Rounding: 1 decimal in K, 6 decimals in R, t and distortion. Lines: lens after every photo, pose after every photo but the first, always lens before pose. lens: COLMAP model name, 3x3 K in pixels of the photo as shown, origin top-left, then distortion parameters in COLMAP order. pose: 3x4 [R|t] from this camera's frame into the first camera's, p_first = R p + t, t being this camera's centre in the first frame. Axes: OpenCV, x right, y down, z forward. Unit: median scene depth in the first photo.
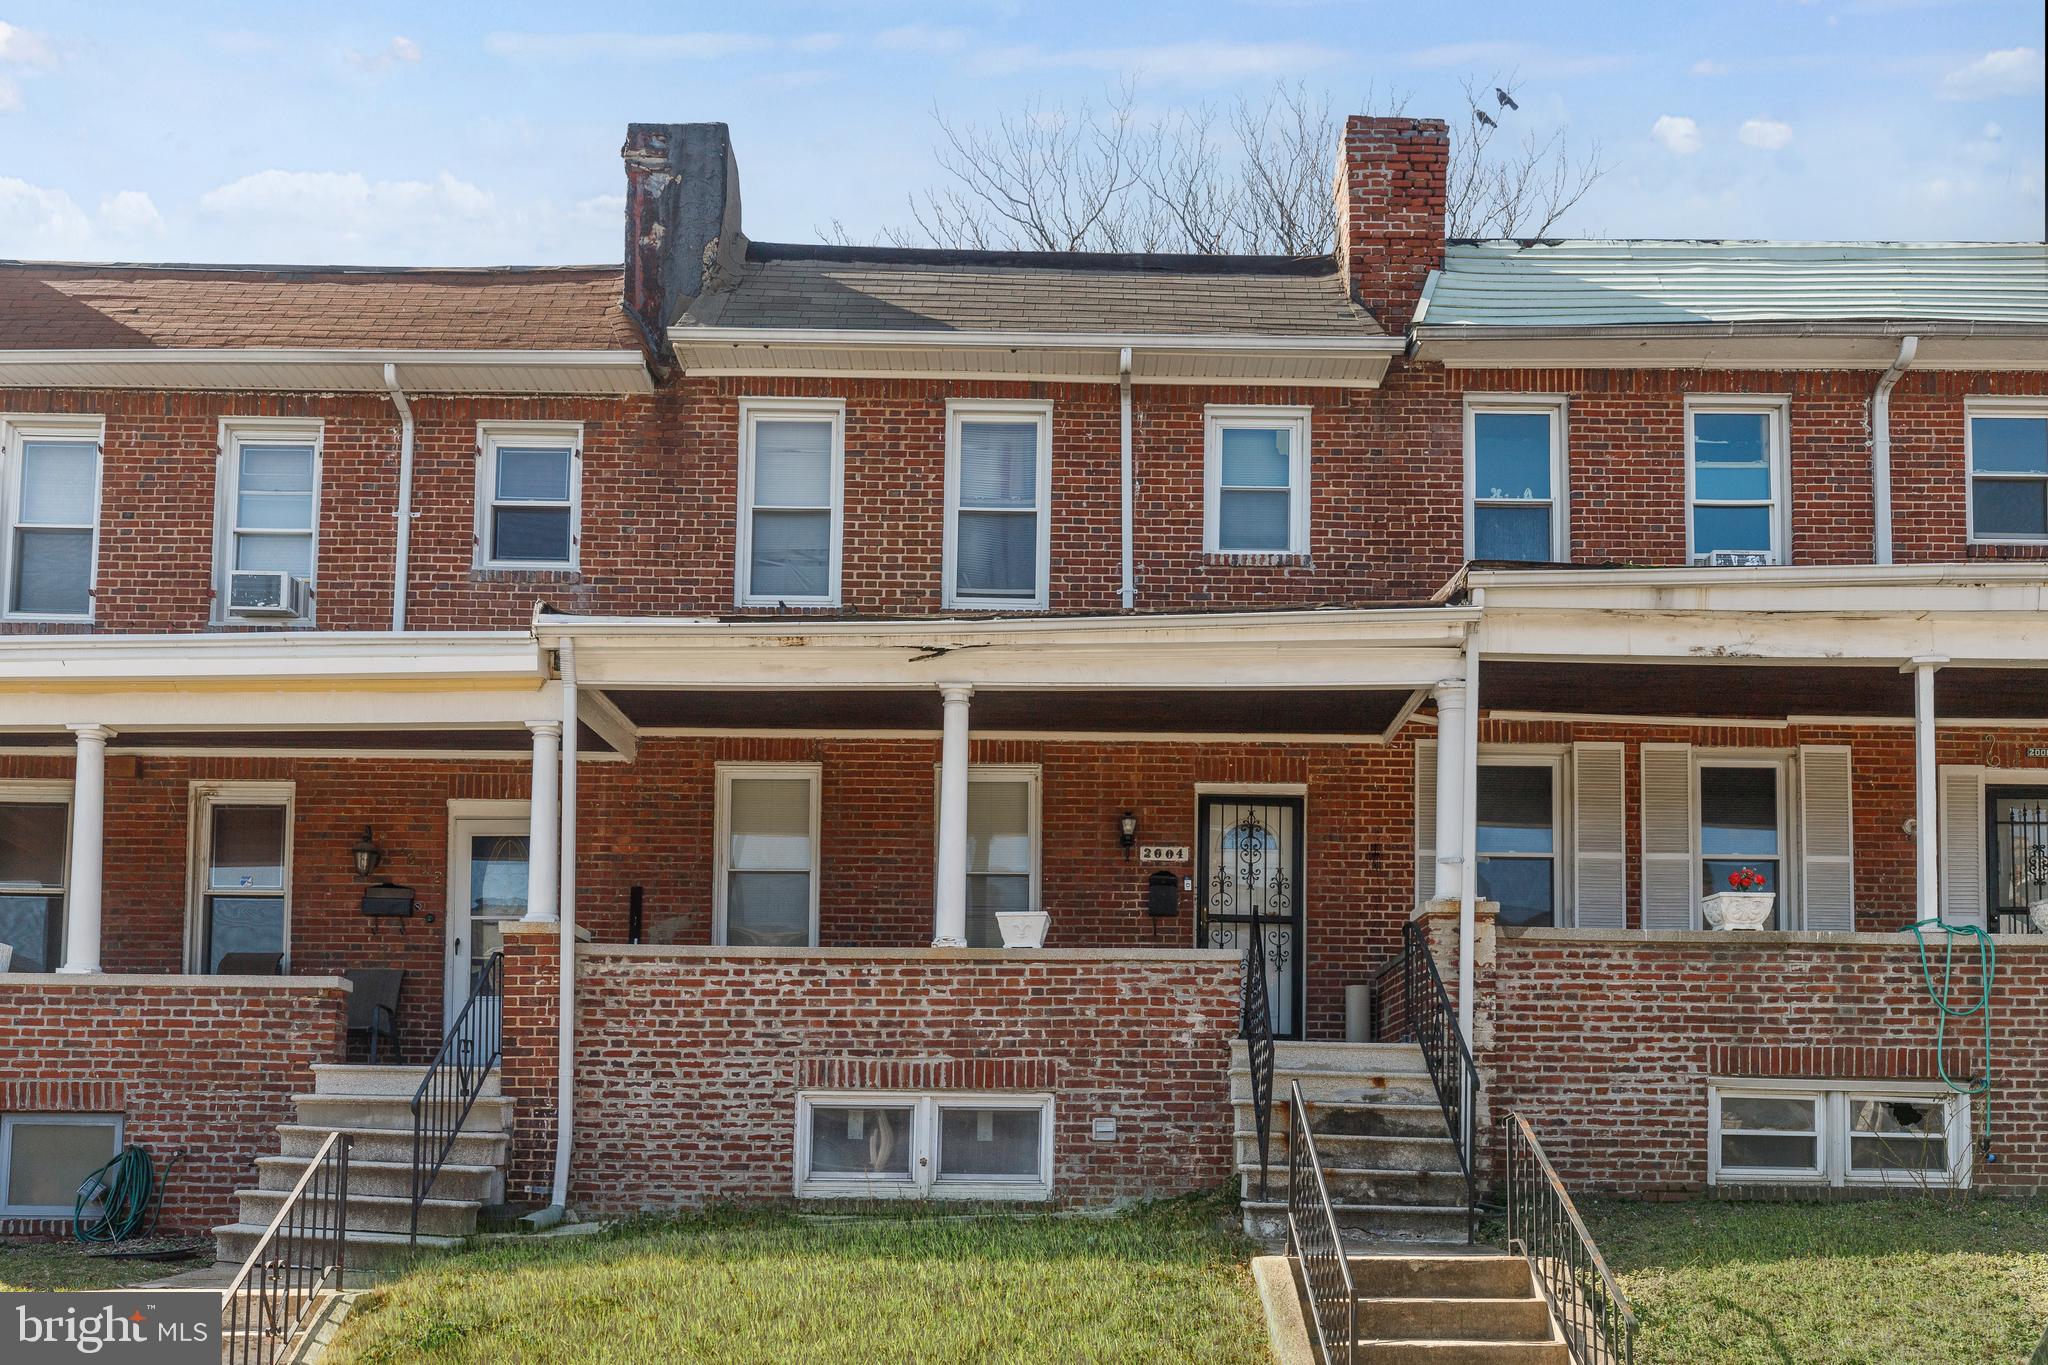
lens RADIAL K [[1712.4, 0, 1152.4], [0, 1712.4, 664.8], [0, 0, 1]] dist [0.007007, -0.000422]
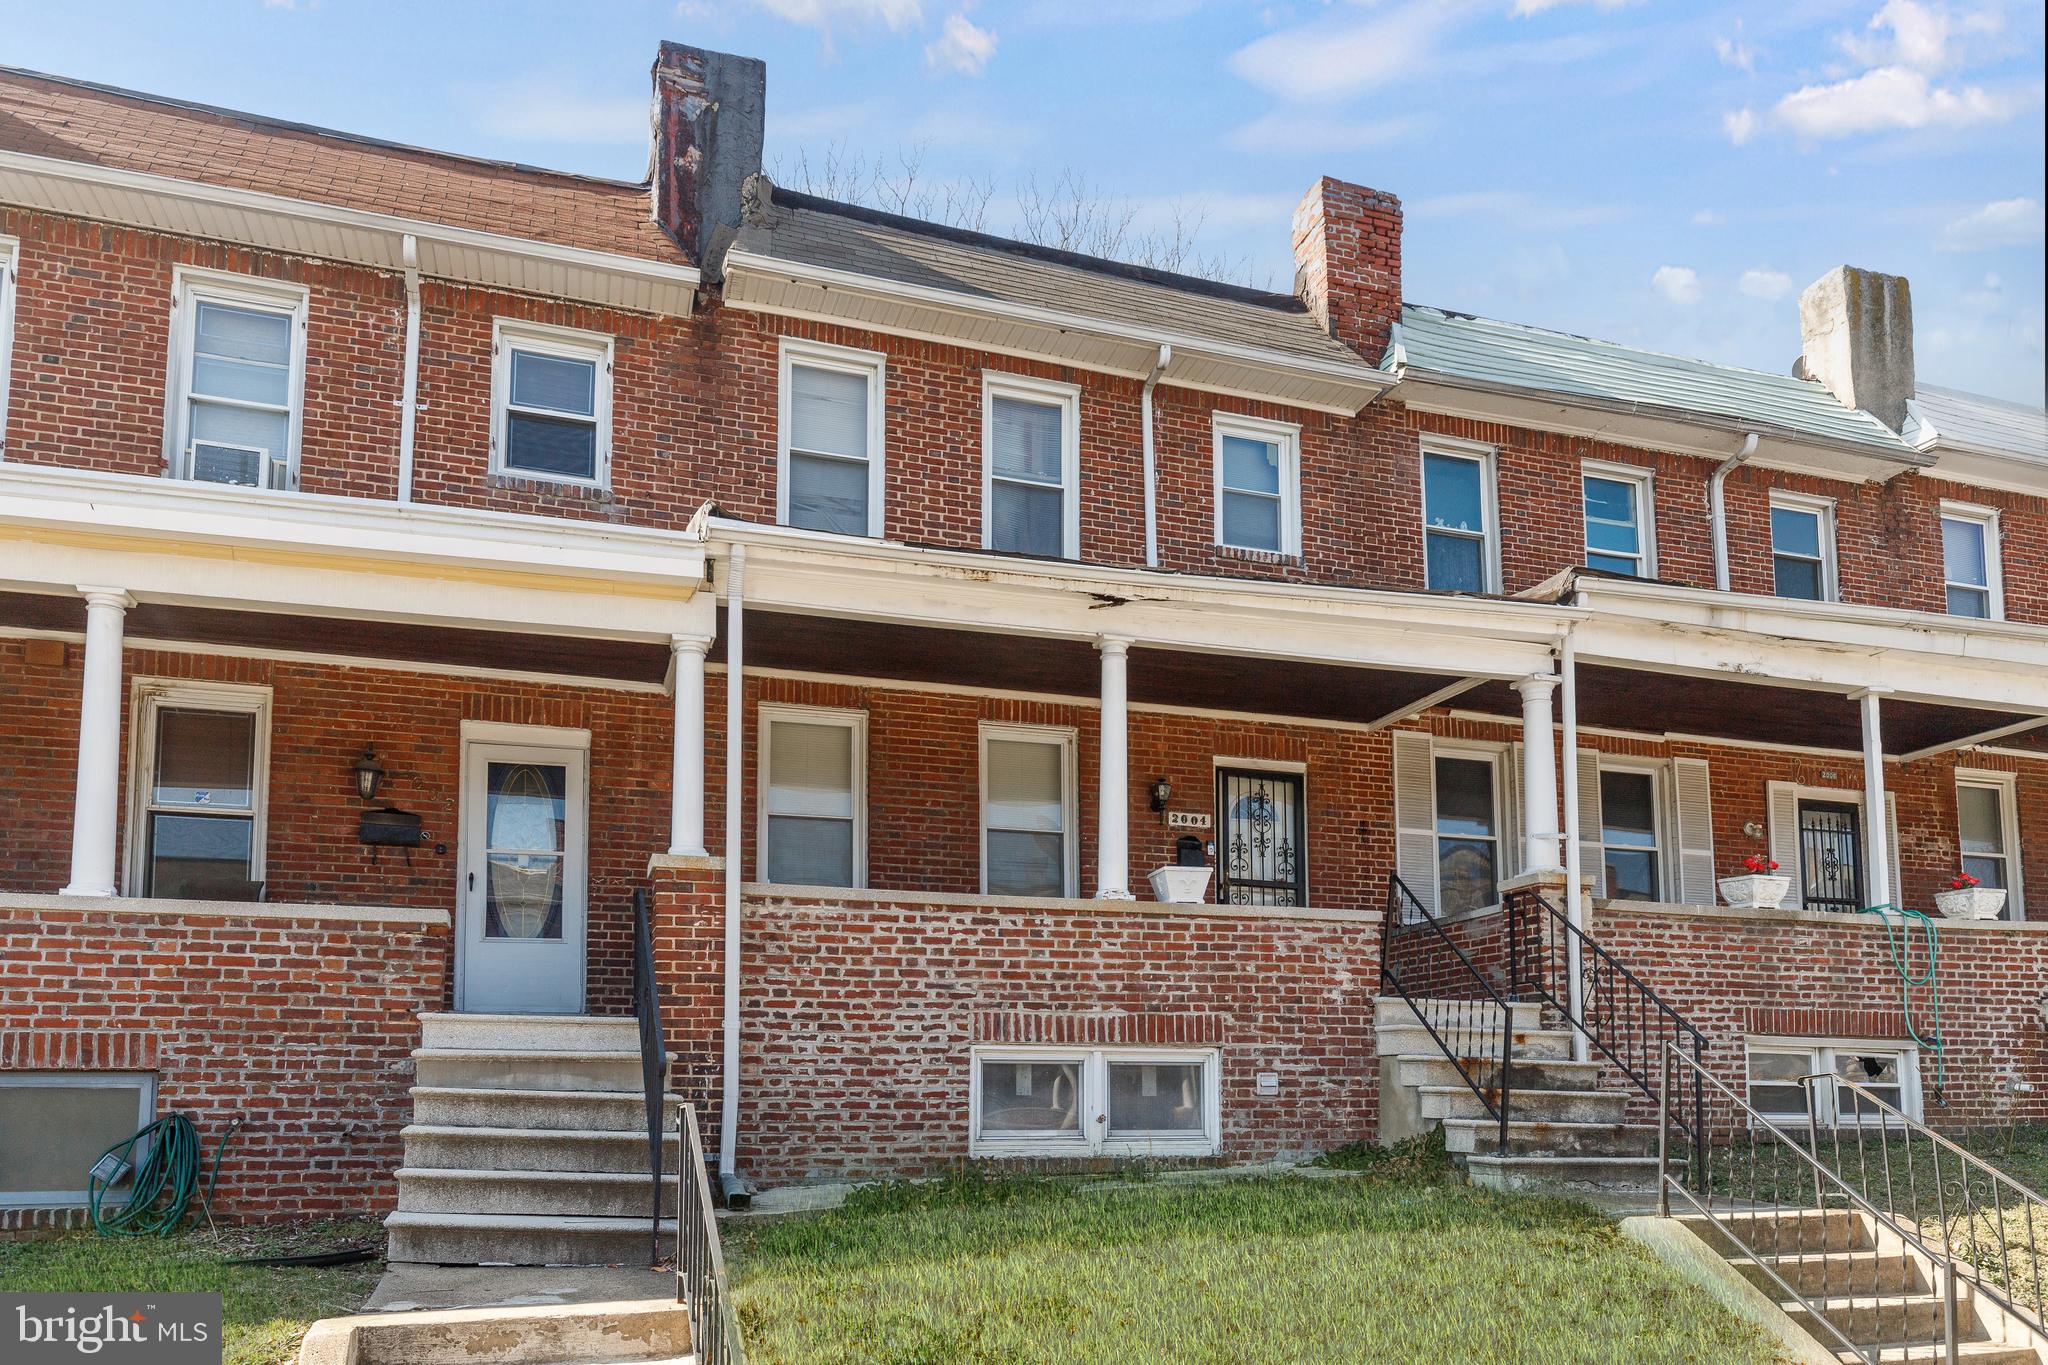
lens RADIAL K [[1366.9, 0, 1101.3], [0, 1366.9, 694.7], [0, 0, 1]] dist [0.011191, -0.002687]
pose [[0.952241, 0.077674, 0.295302, -0.369042], [-0.078279, 0.996883, -0.009792, 0.055492], [-0.295142, -0.013792, 0.955354, 0.251225]]
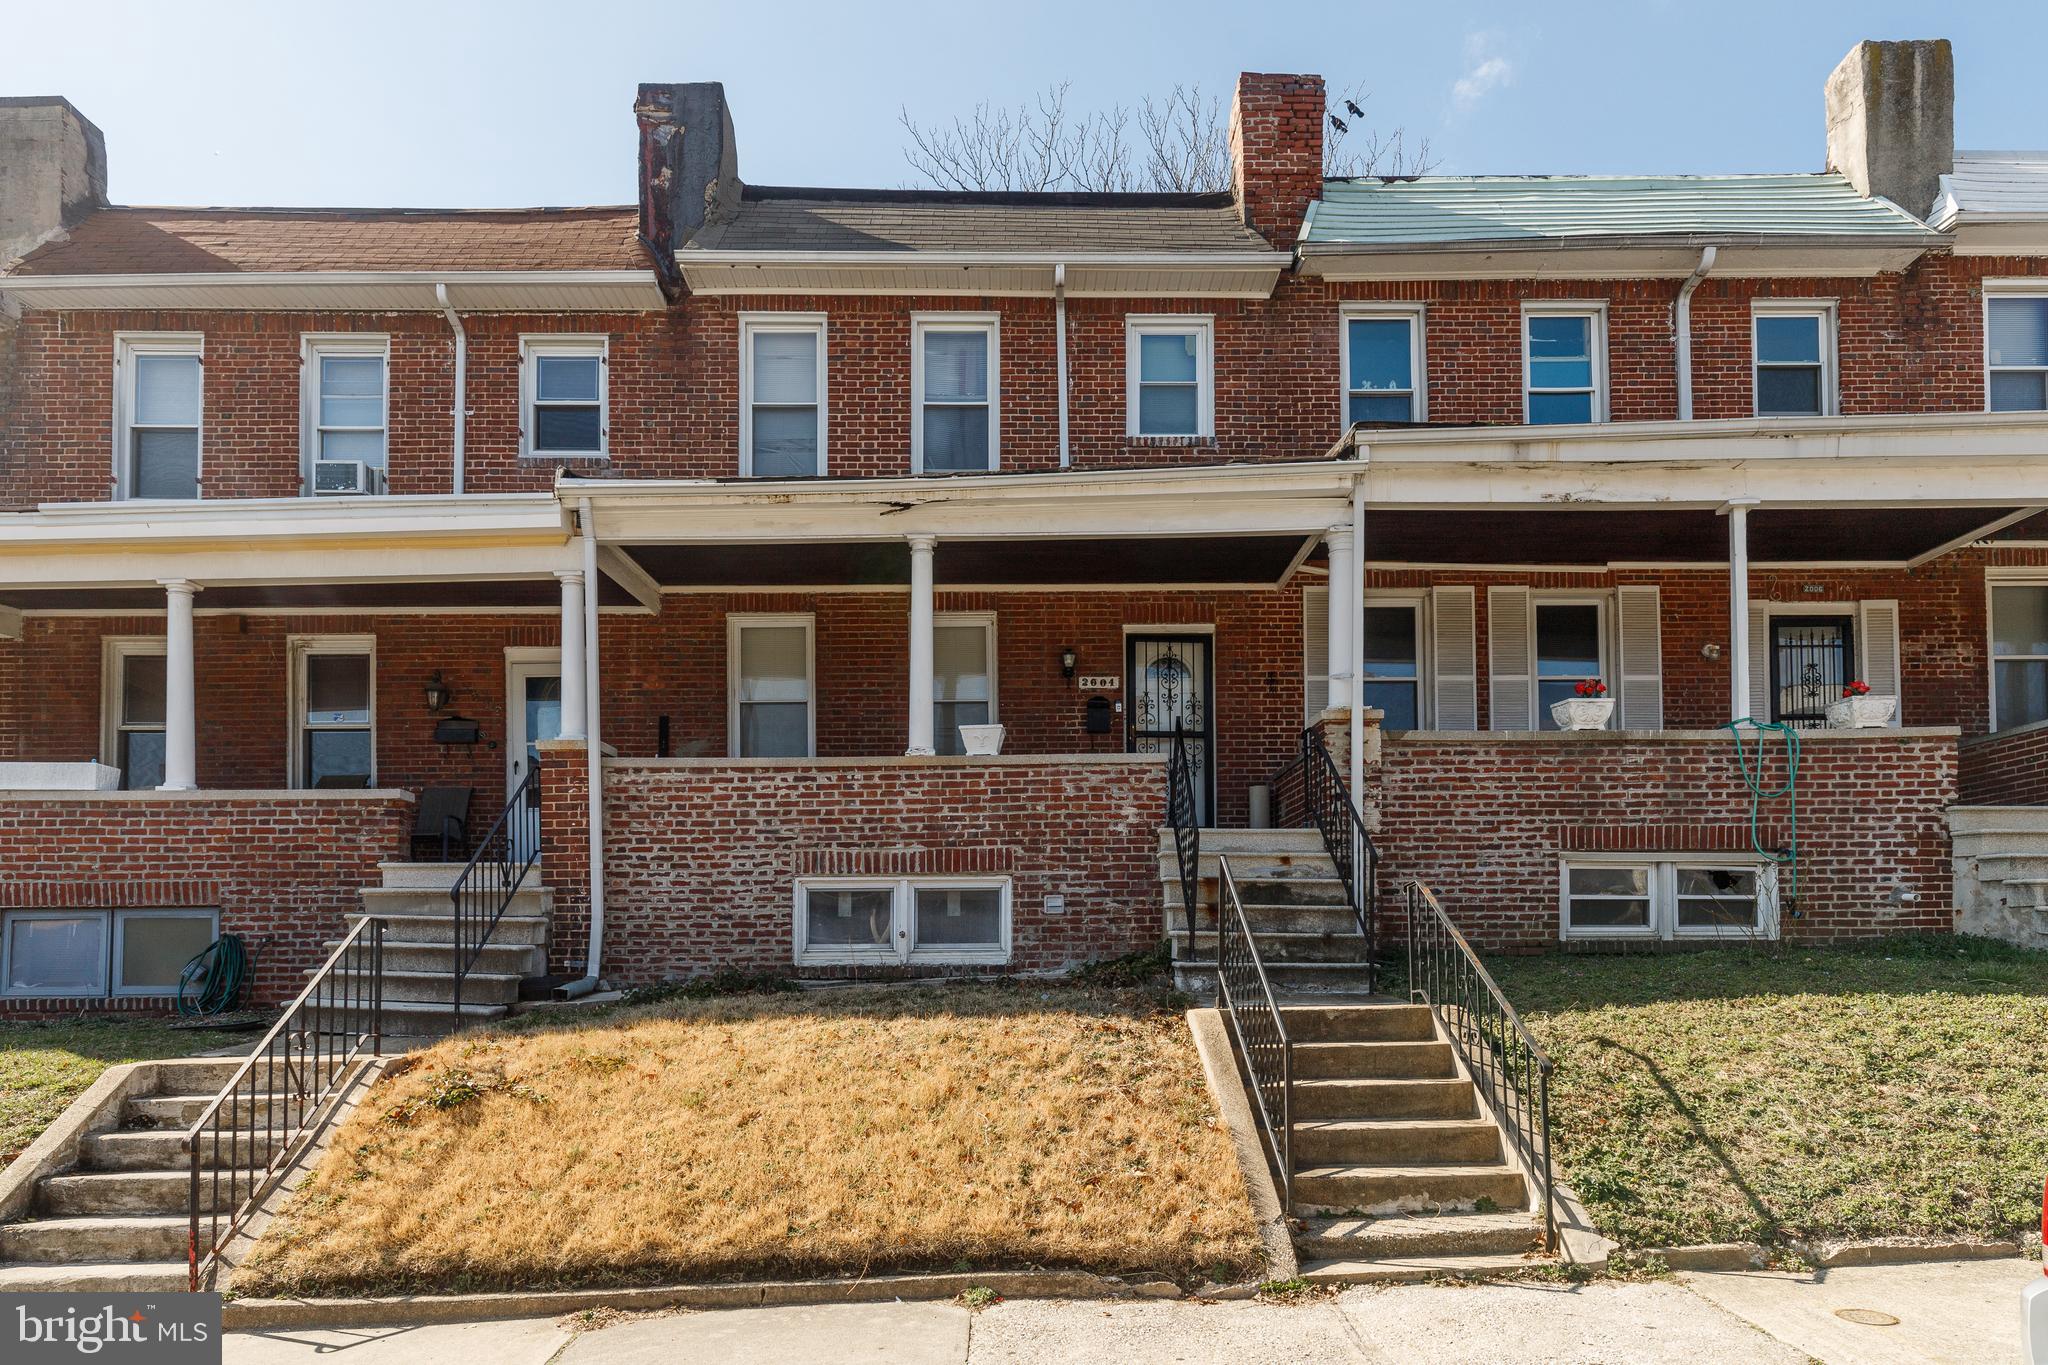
lens RADIAL K [[1248.3, 0, 1095.1], [0, 1248.3, 654.1], [0, 0, 1]] dist [0.012903, -0.002258]
pose [[0.999807, -0.016715, 0.010345, -0.005592], [0.016057, 0.998024, 0.060755, 0.044257], [-0.011340, -0.060577, 0.998099, 0.141079]]
